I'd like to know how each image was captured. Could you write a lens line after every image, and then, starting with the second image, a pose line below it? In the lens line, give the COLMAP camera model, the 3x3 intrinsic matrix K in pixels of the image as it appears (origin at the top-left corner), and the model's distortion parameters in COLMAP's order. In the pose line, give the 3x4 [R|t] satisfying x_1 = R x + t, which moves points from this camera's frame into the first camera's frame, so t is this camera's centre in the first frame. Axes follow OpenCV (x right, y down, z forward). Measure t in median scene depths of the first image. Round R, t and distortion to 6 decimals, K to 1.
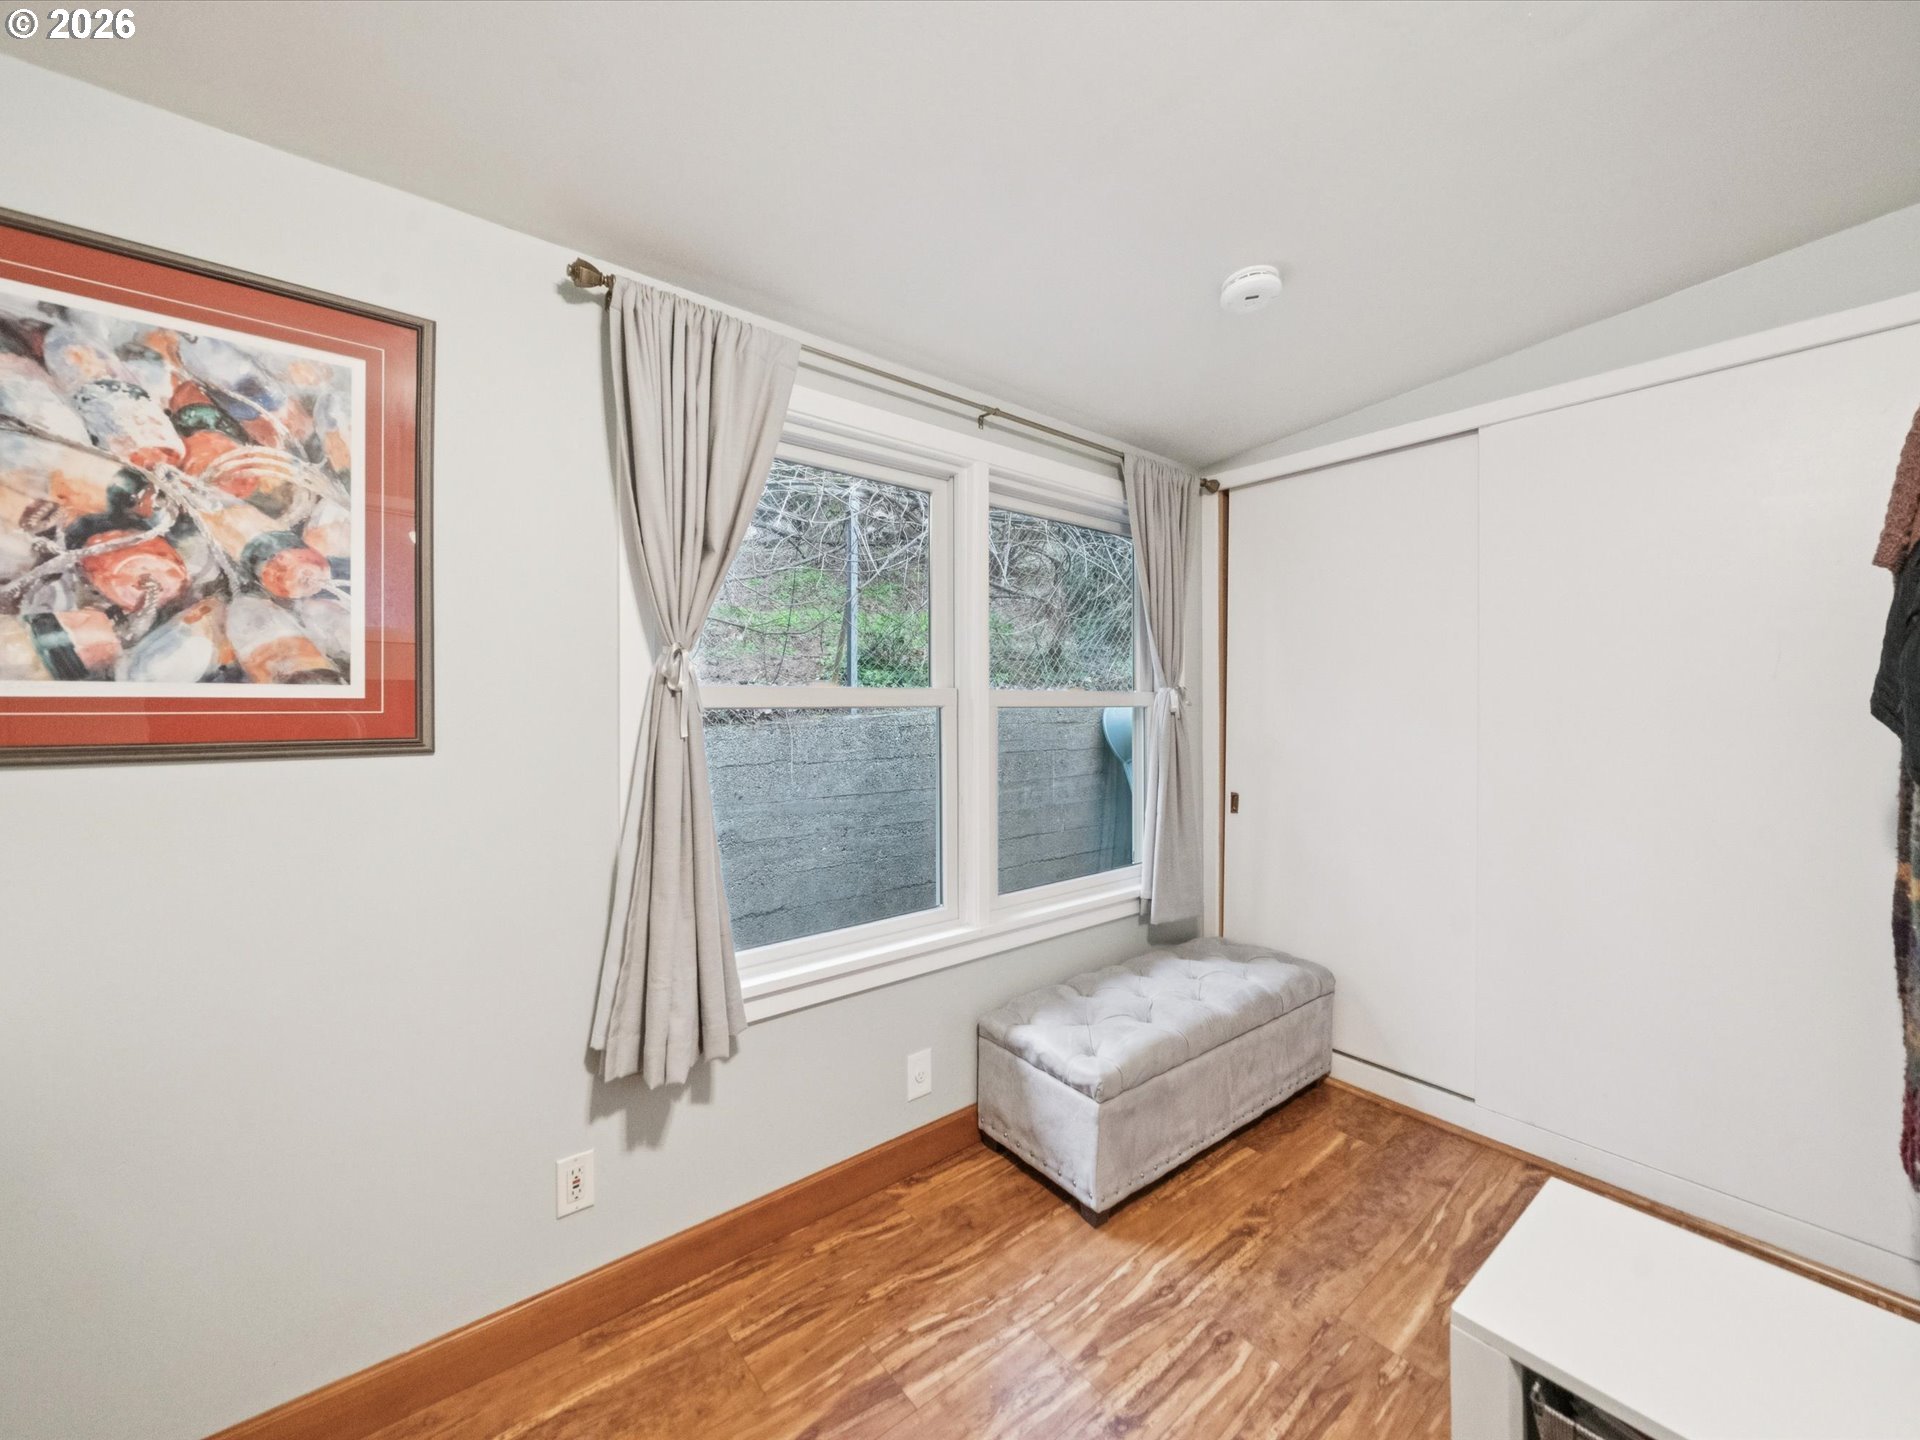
lens RADIAL K [[774.8, 0, 968.1], [0, 774.8, 699.3], [0, 0, 1]] dist [-0.001410, -0.000548]
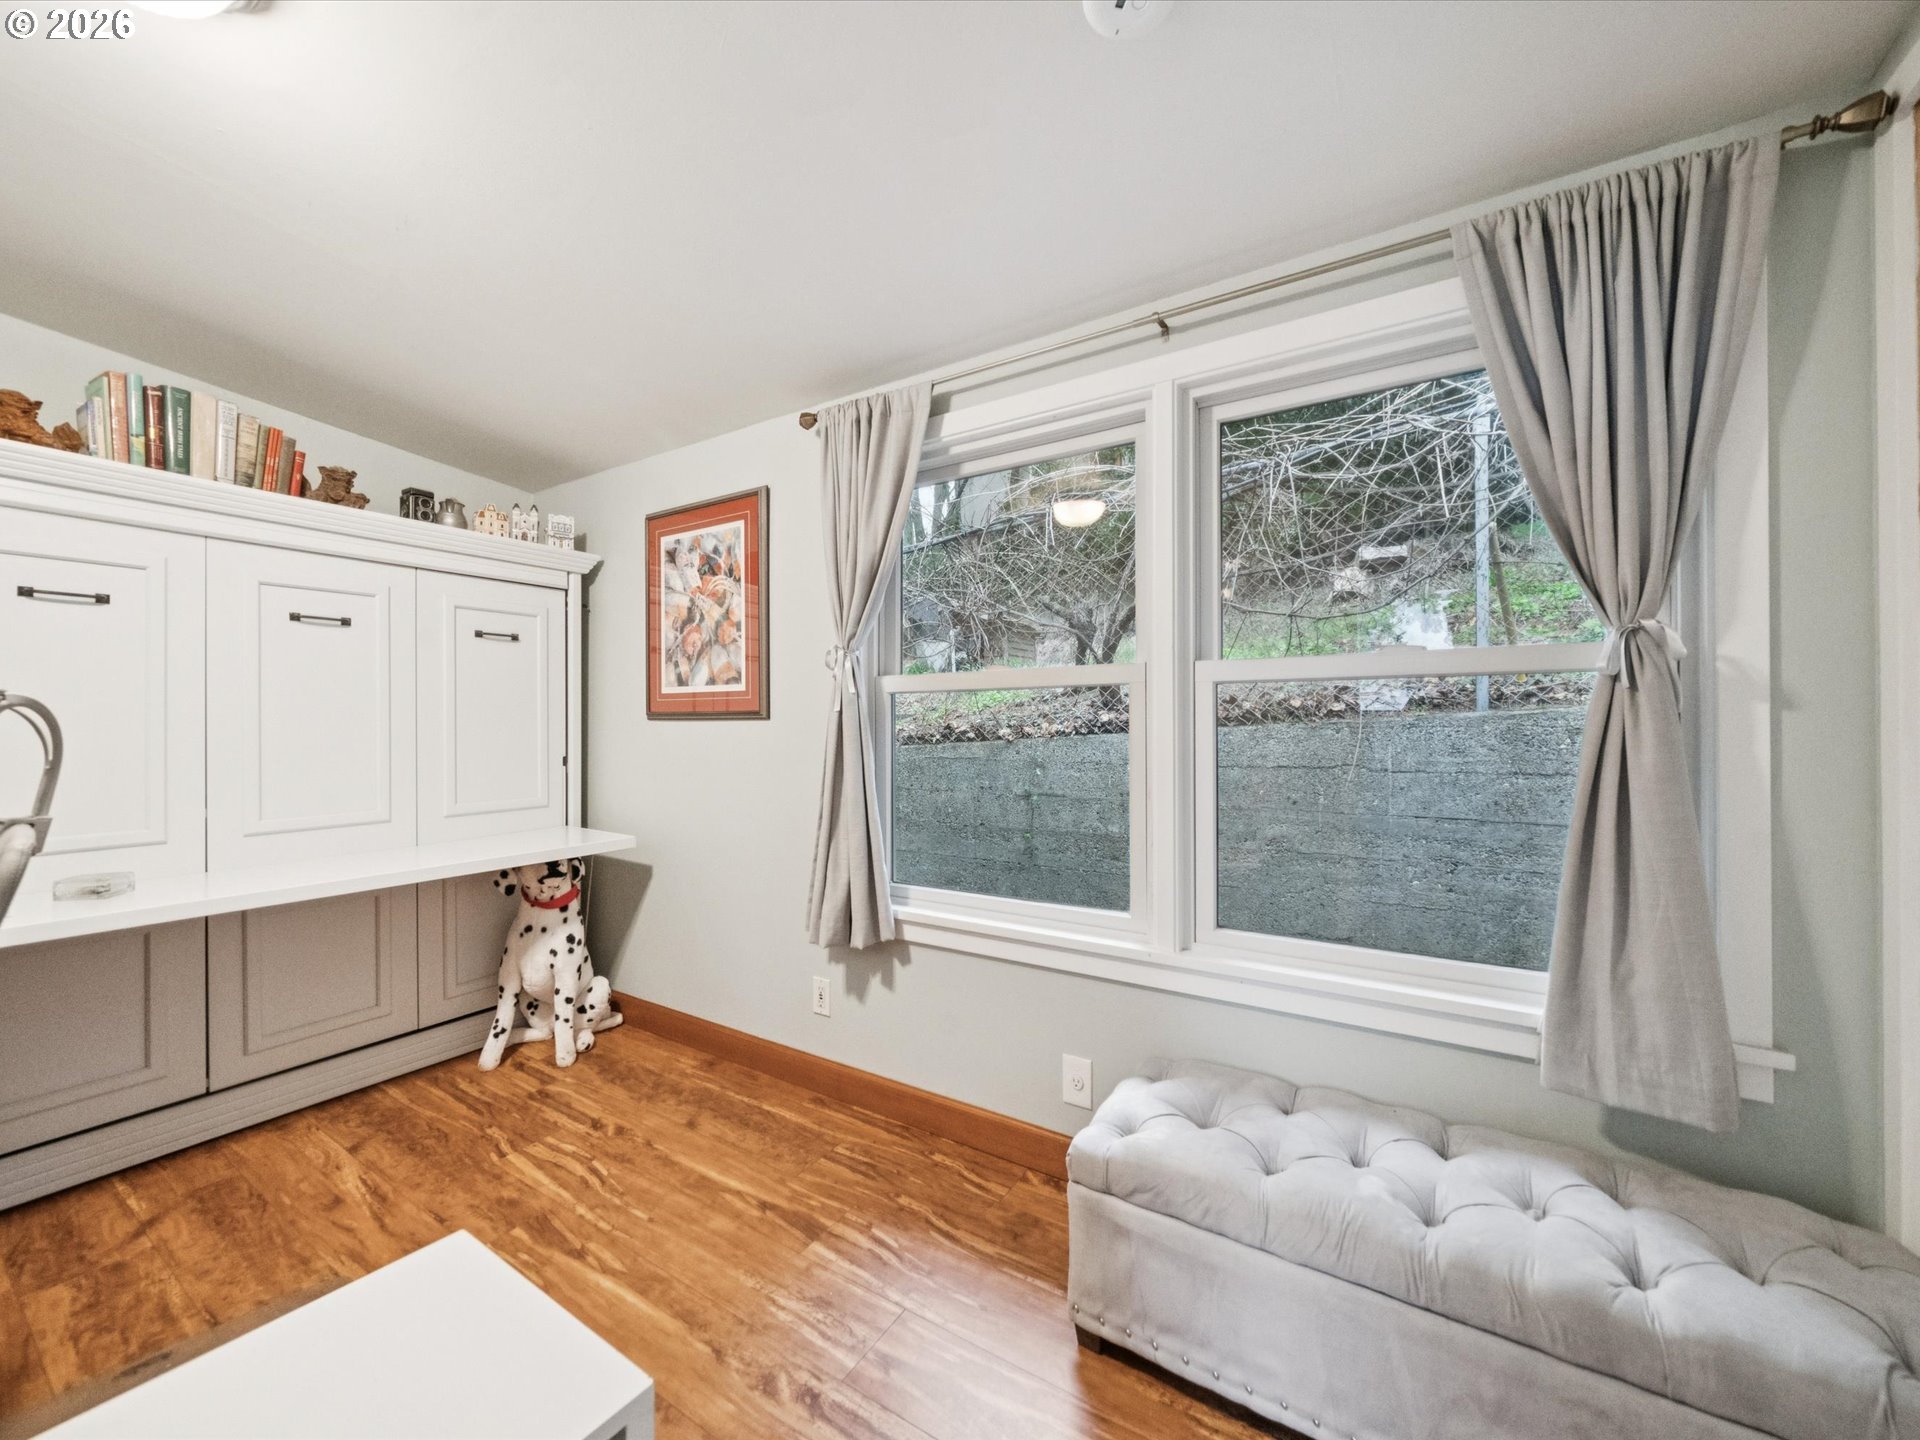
lens RADIAL K [[792.2, 0, 962.9], [0, 792.2, 718.6], [0, 0, 1]] dist [-0.005620, -0.000810]
pose [[0.273308, -0.012019, -0.961851, 1.201518], [0.006123, 0.999923, -0.010755, 0.087319], [0.961907, -0.002949, 0.273361, 0.899969]]
